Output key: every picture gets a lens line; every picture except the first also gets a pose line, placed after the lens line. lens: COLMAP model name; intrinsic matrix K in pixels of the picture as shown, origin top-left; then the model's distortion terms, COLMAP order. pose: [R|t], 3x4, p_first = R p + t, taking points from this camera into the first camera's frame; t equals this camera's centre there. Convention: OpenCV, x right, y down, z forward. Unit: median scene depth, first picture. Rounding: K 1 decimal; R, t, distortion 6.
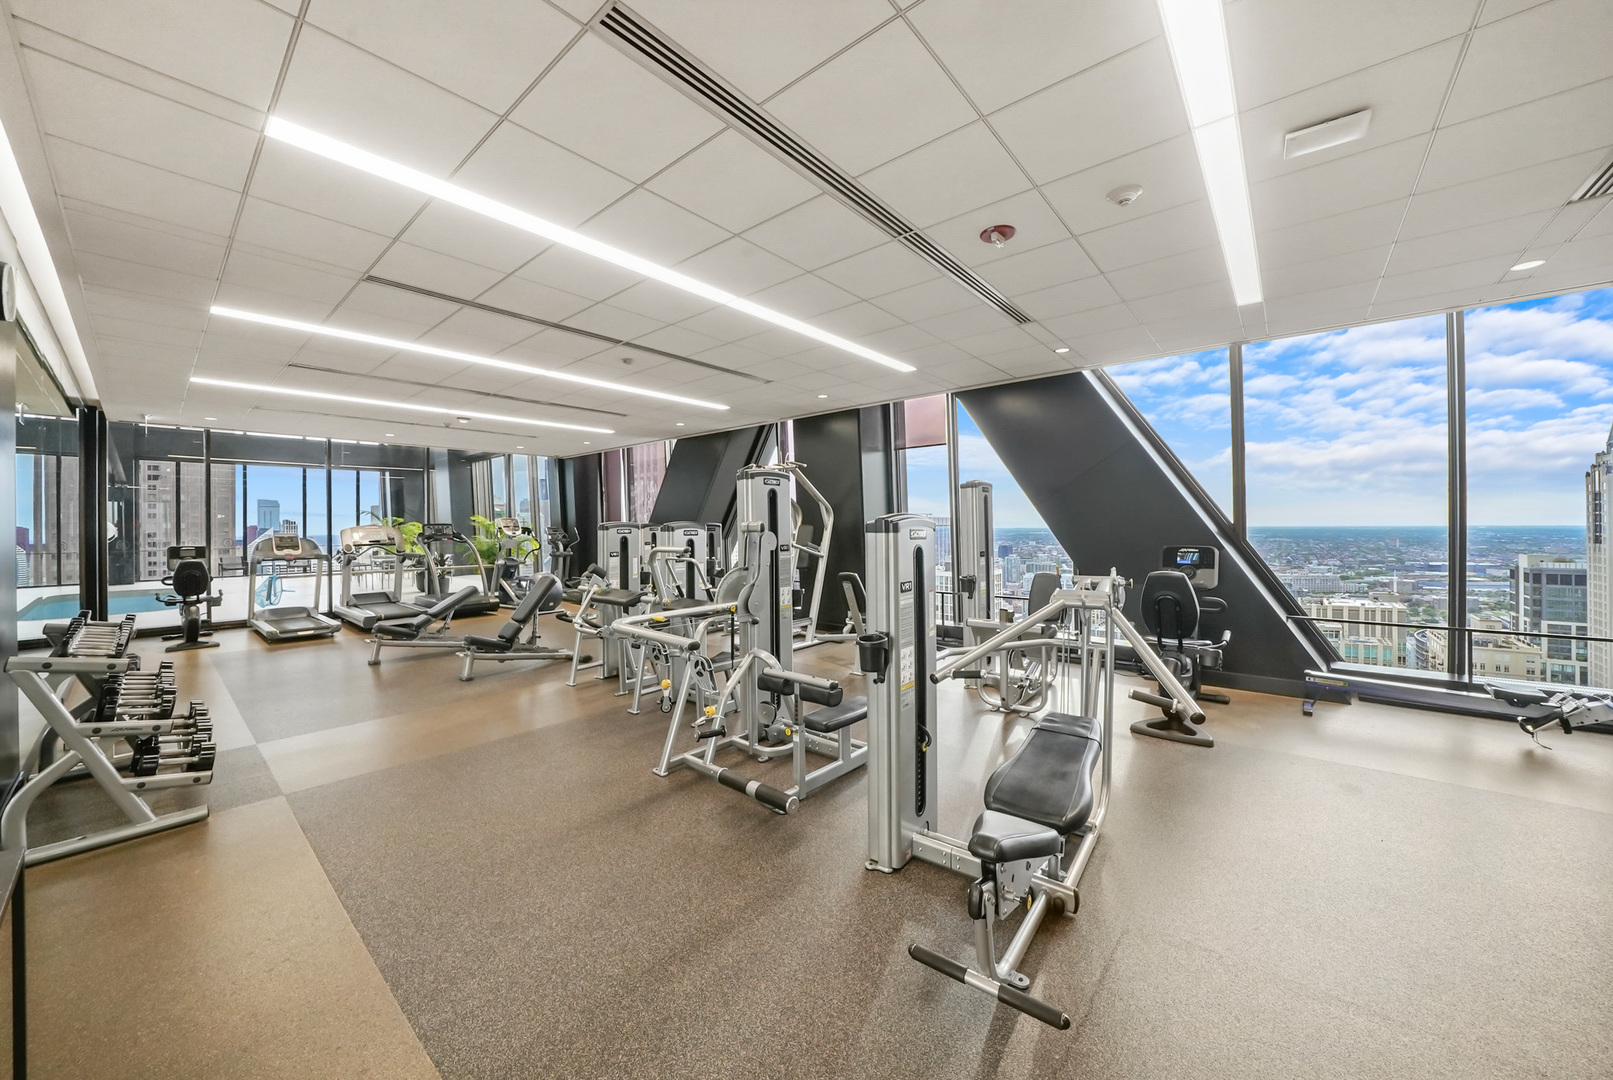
lens RADIAL K [[577.0, 0, 805.6], [0, 577.0, 523.6], [0, 0, 1]] dist [-0.000029, -0.000011]
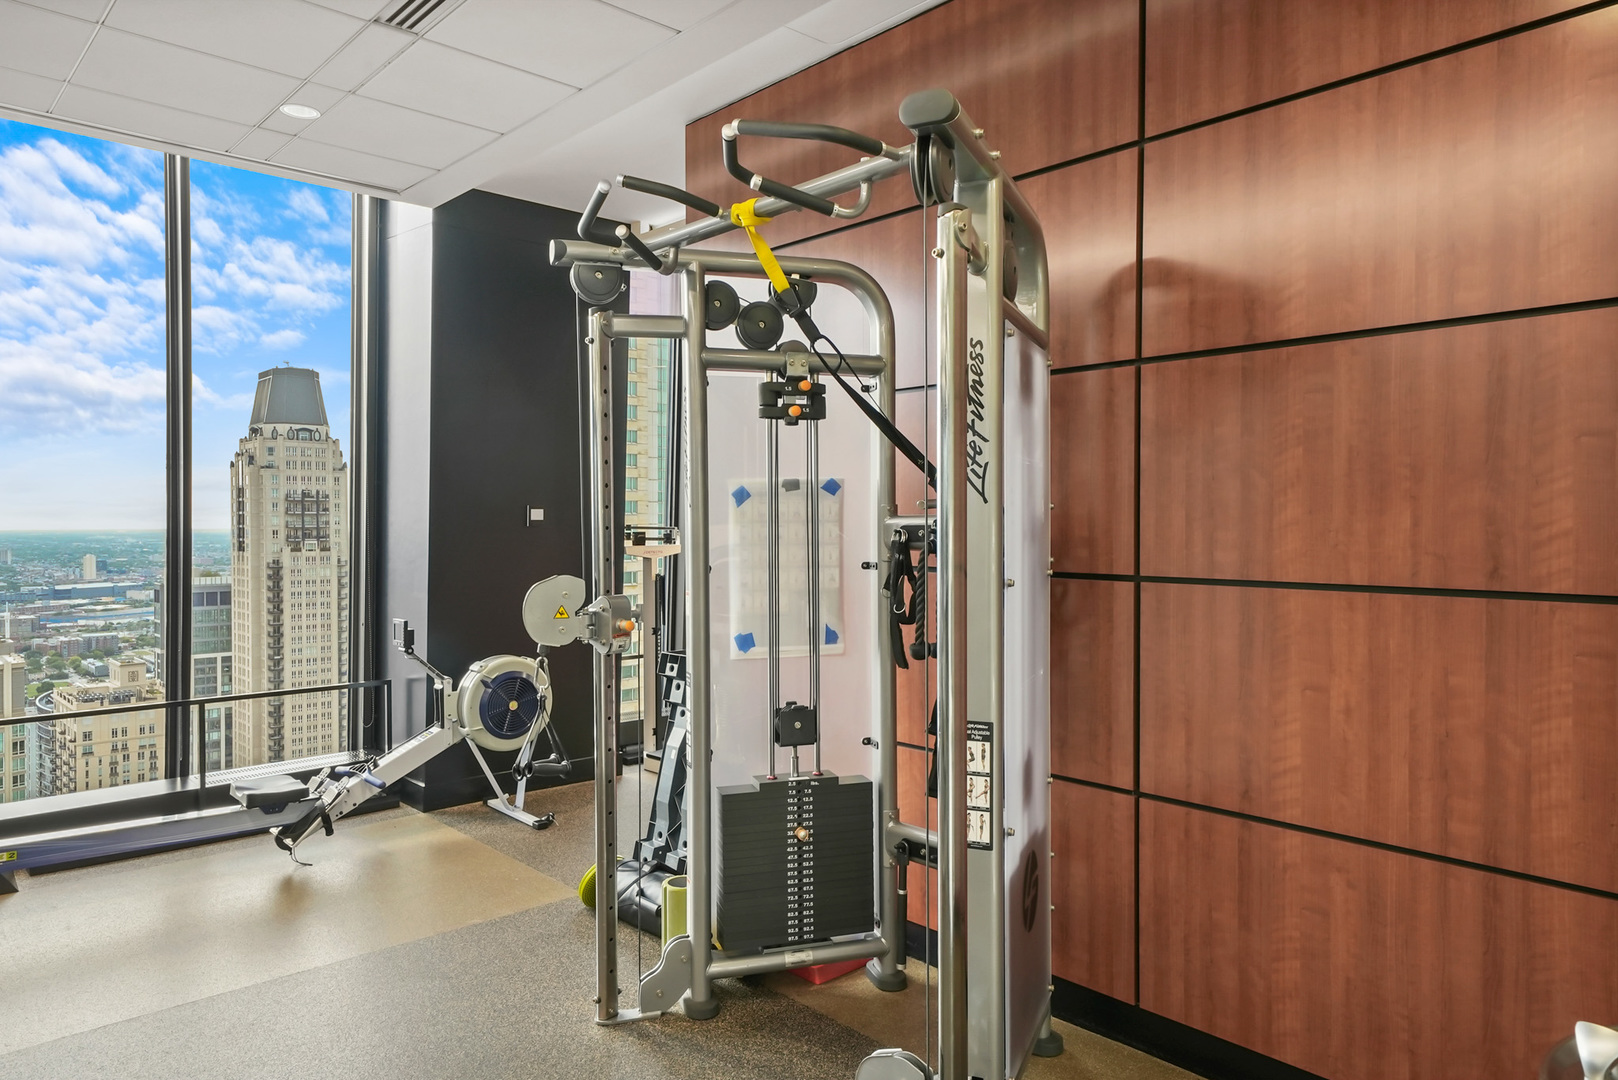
lens RADIAL K [[1053.4, 0, 809.0], [0, 1053.4, 540.0], [0, 0, 1]] dist [0.056067, 0.000916]
pose [[0.138224, -0.010965, 0.990340, 0.118583], [-0.002340, 0.999932, 0.011397, 0.000653], [-0.990398, -0.003893, 0.138189, 0.203724]]
